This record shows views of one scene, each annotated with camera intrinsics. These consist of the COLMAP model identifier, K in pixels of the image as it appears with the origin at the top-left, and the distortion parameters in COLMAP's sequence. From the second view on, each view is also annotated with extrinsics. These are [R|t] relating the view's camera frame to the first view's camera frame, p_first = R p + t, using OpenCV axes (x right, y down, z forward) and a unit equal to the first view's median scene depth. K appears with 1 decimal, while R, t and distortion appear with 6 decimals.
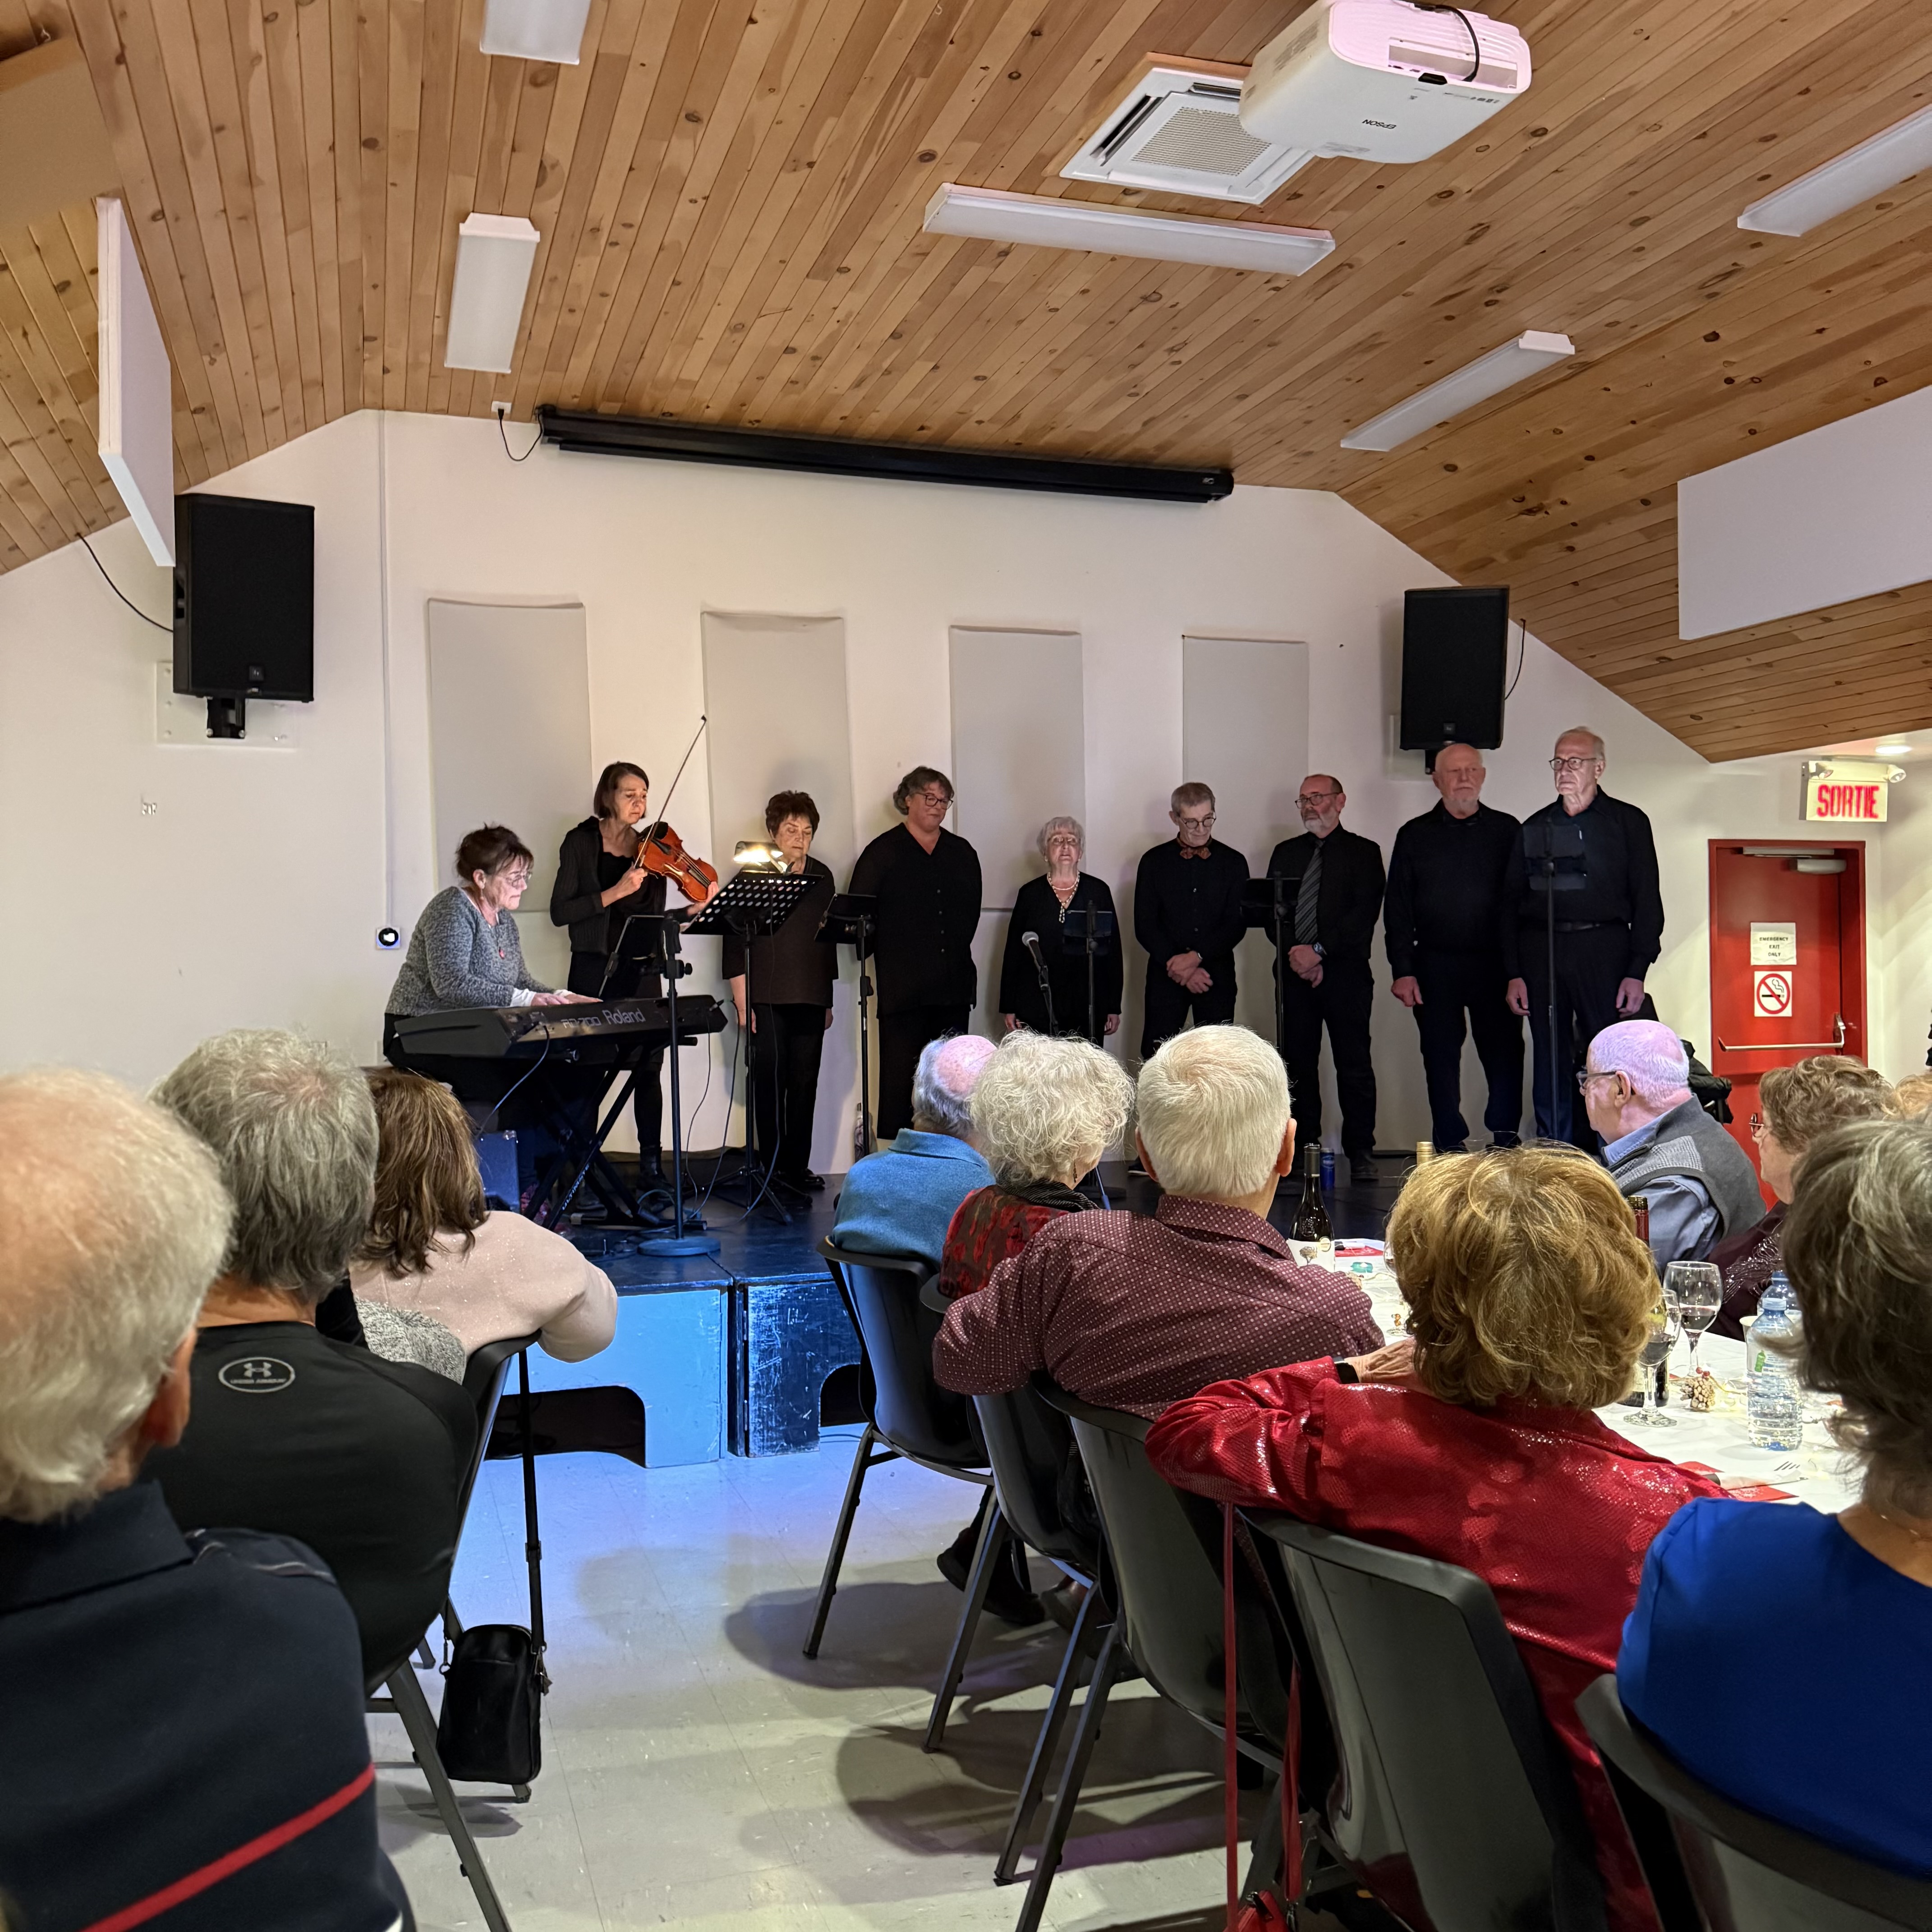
lens RADIAL K [[1814.1, 0, 966.0], [0, 1814.1, 966.0], [0, 0, 1]] dist [0.093454, -0.143767]
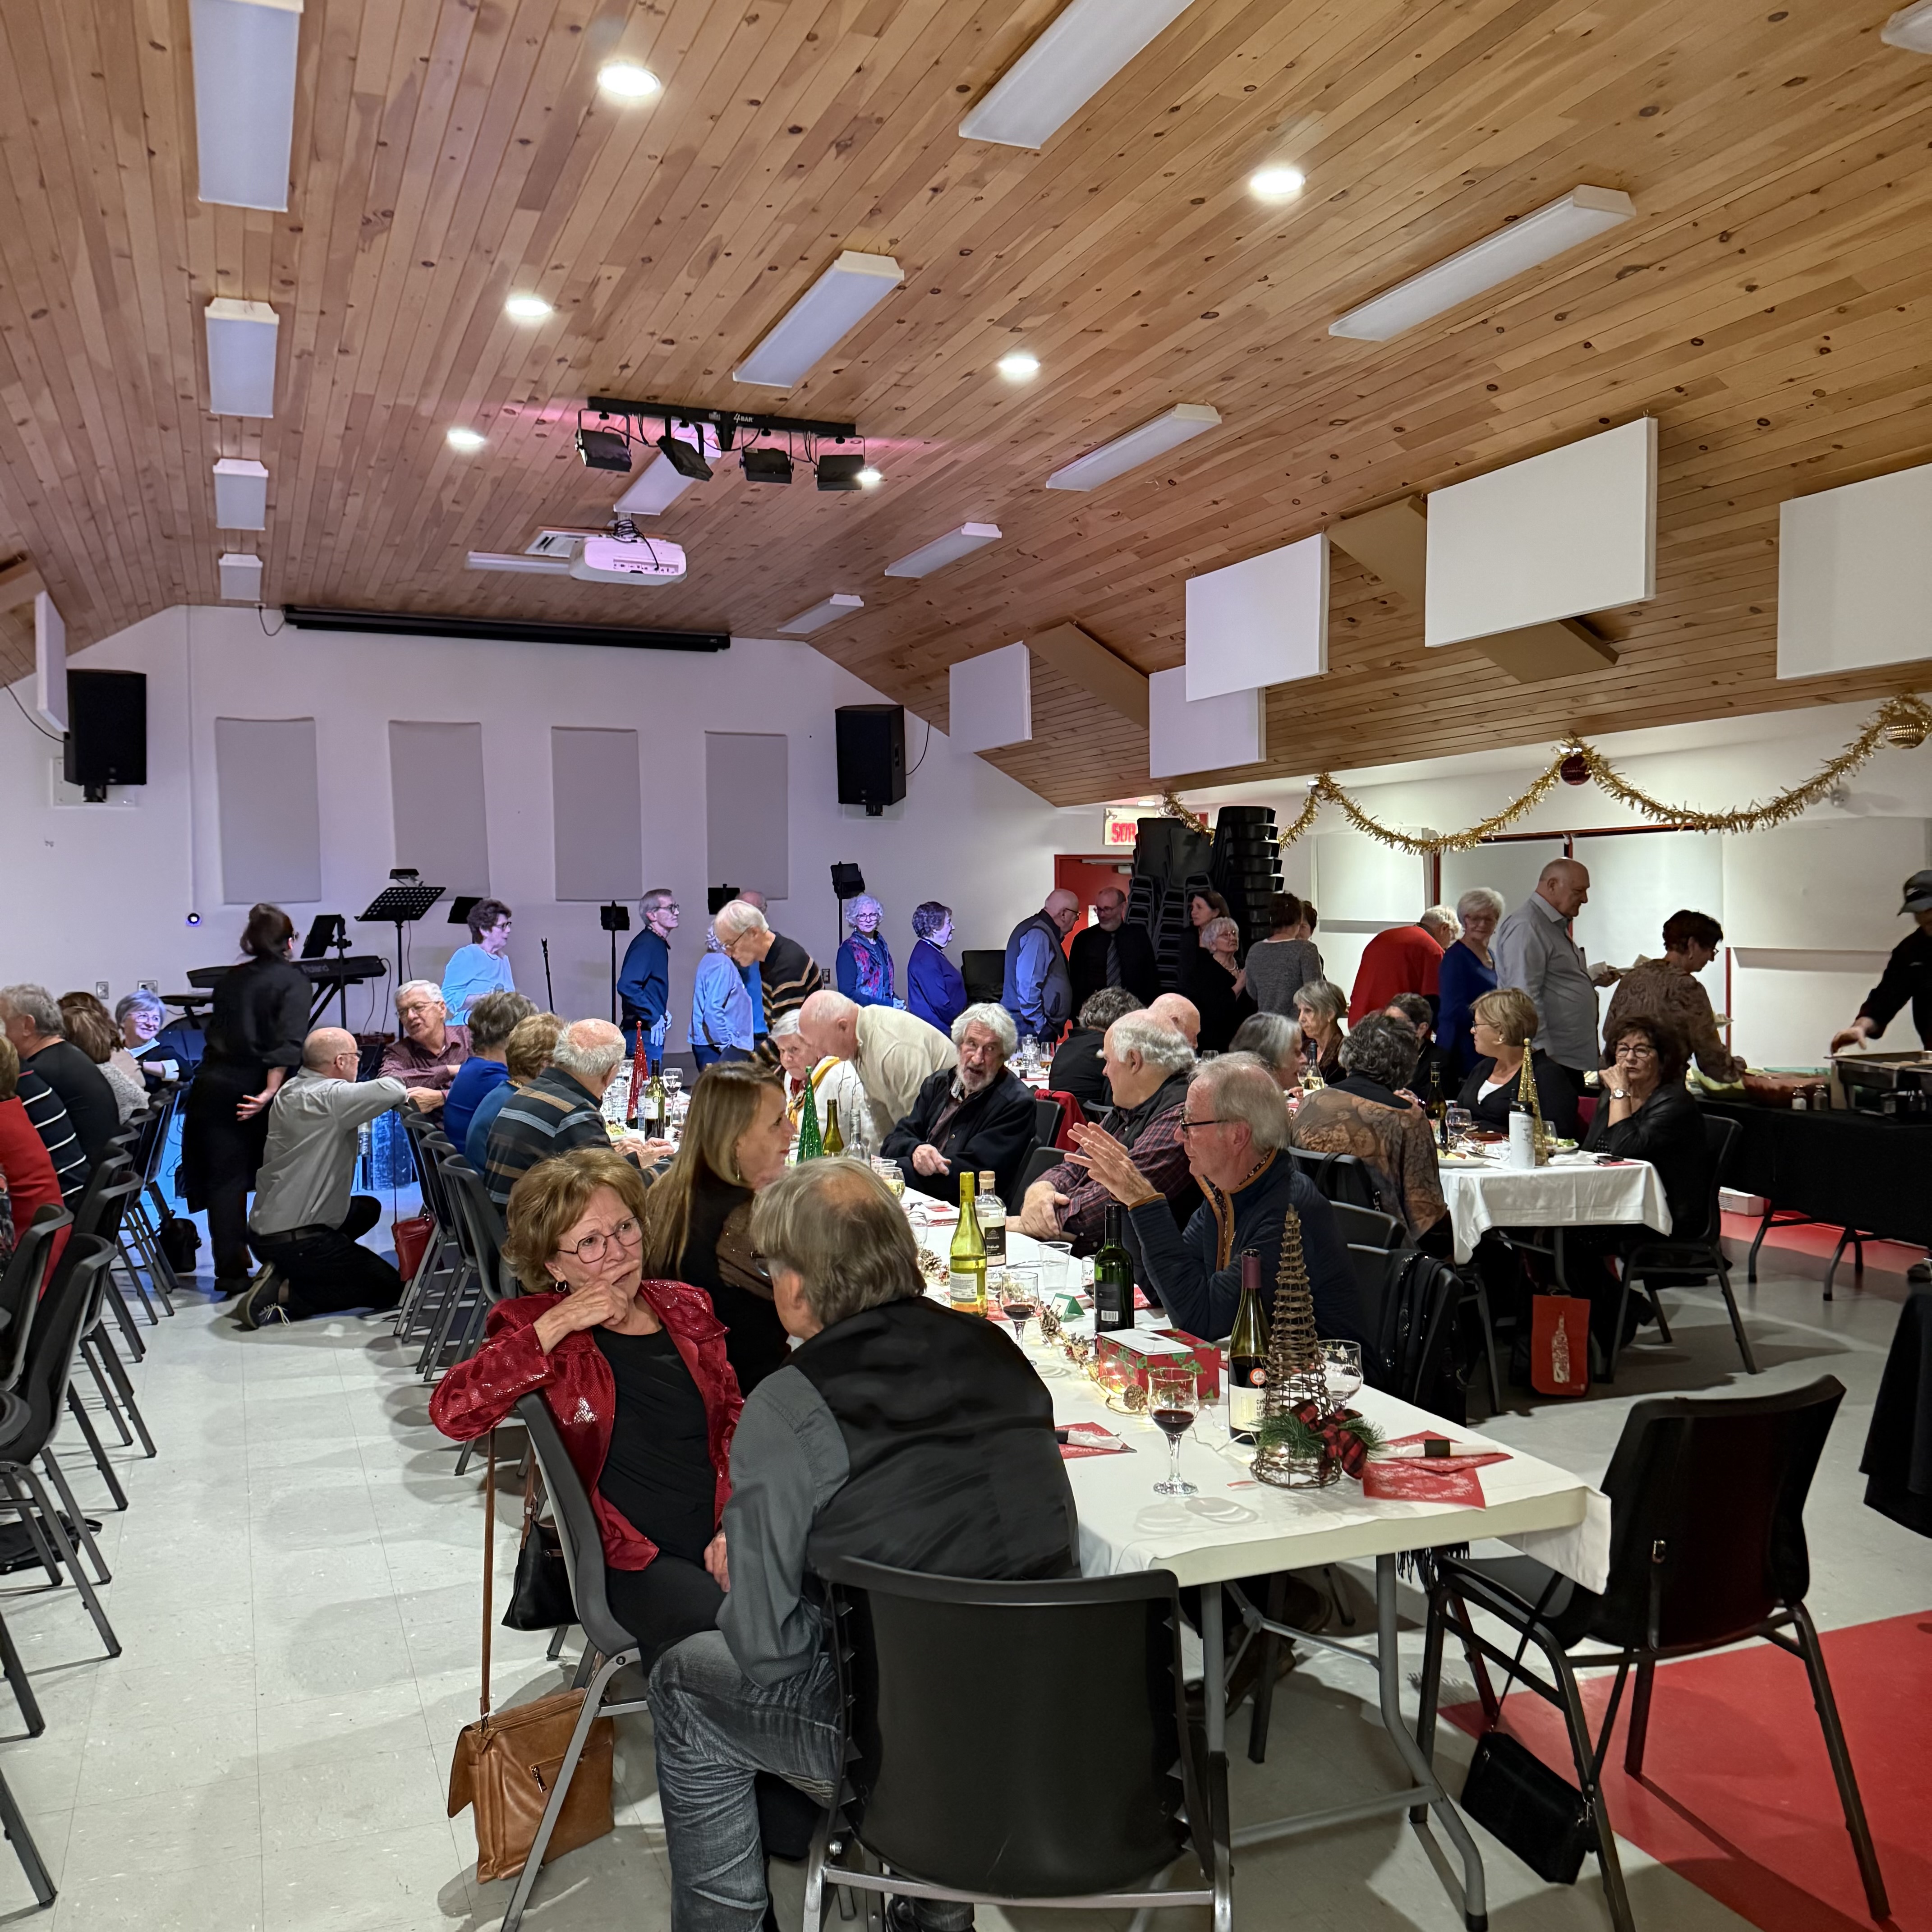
lens RADIAL K [[1814.1, 0, 966.0], [0, 1814.1, 966.0], [0, 0, 1]] dist [0.093454, -0.143767]
pose [[0.997977, 0.004361, 0.063424, 0.277645], [-0.006883, 0.999192, 0.039596, -0.041780], [-0.063200, -0.039953, 0.997201, -0.712008]]
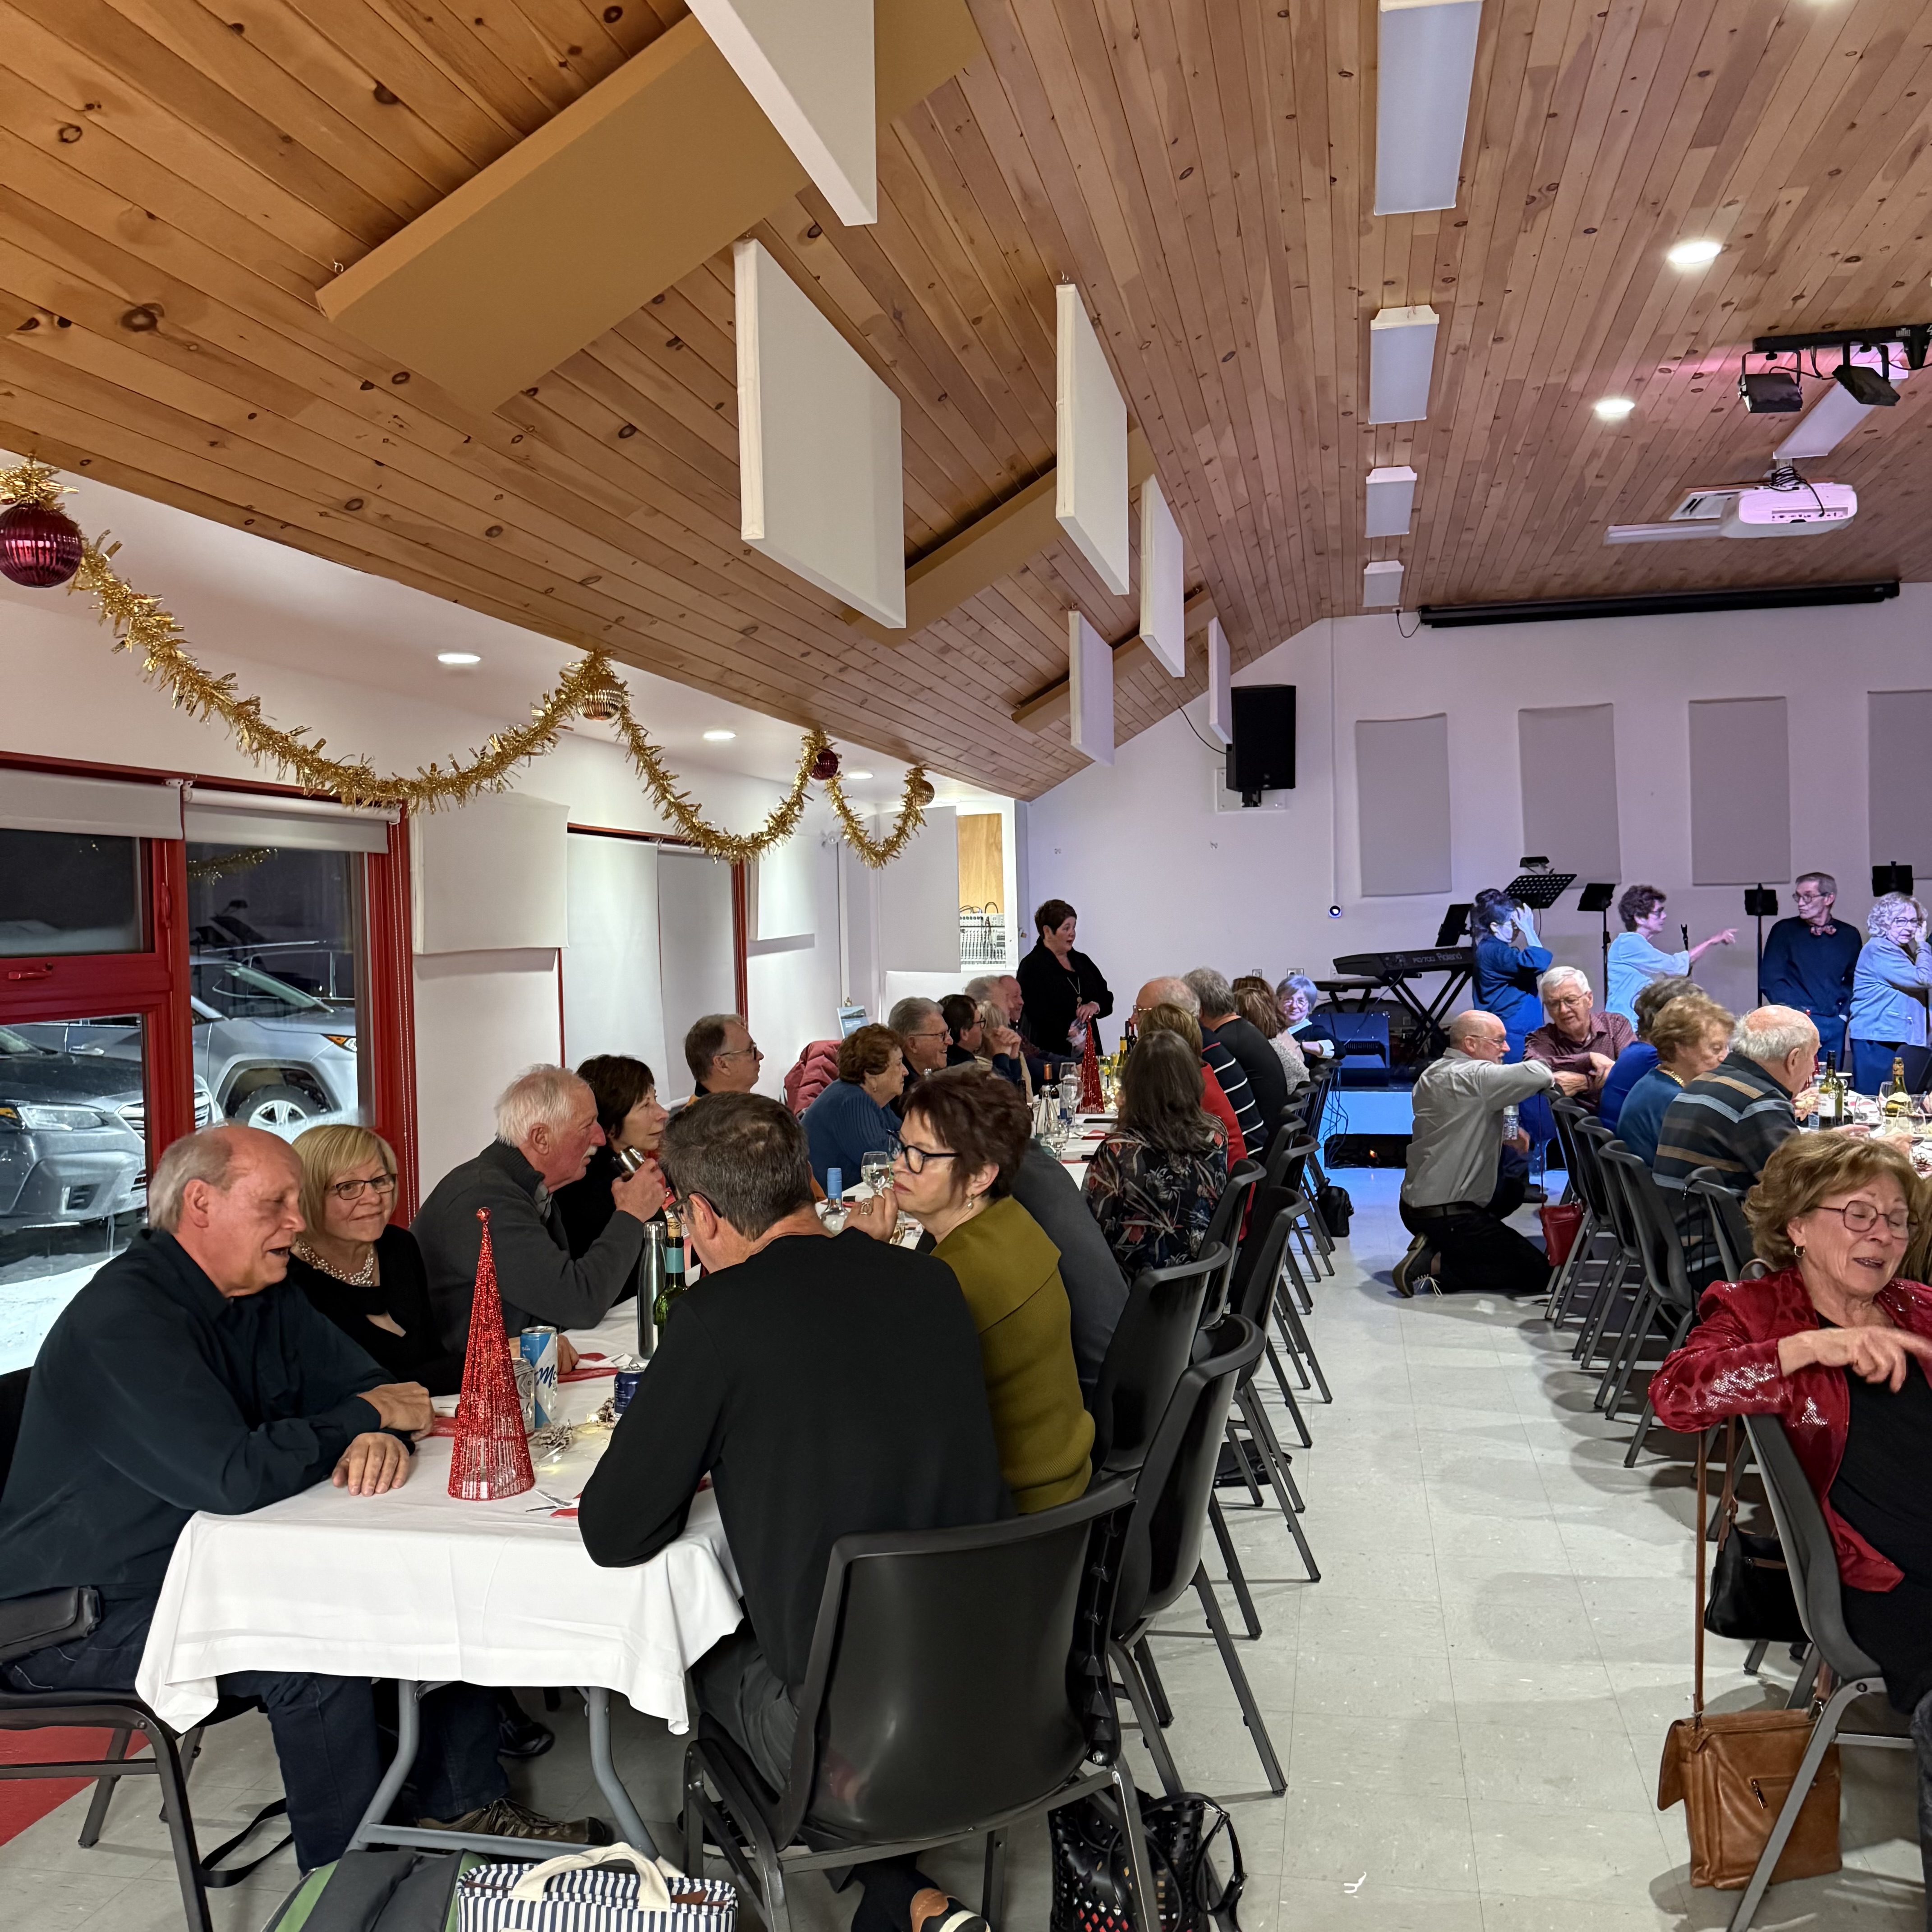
lens RADIAL K [[1814.1, 0, 966.0], [0, 1814.1, 966.0], [0, 0, 1]] dist [0.093454, -0.143767]
pose [[0.867479, 0.004796, -0.497451, 0.252505], [0.015720, 0.999190, 0.037046, -0.032147], [0.497226, -0.039956, 0.866700, -0.713415]]
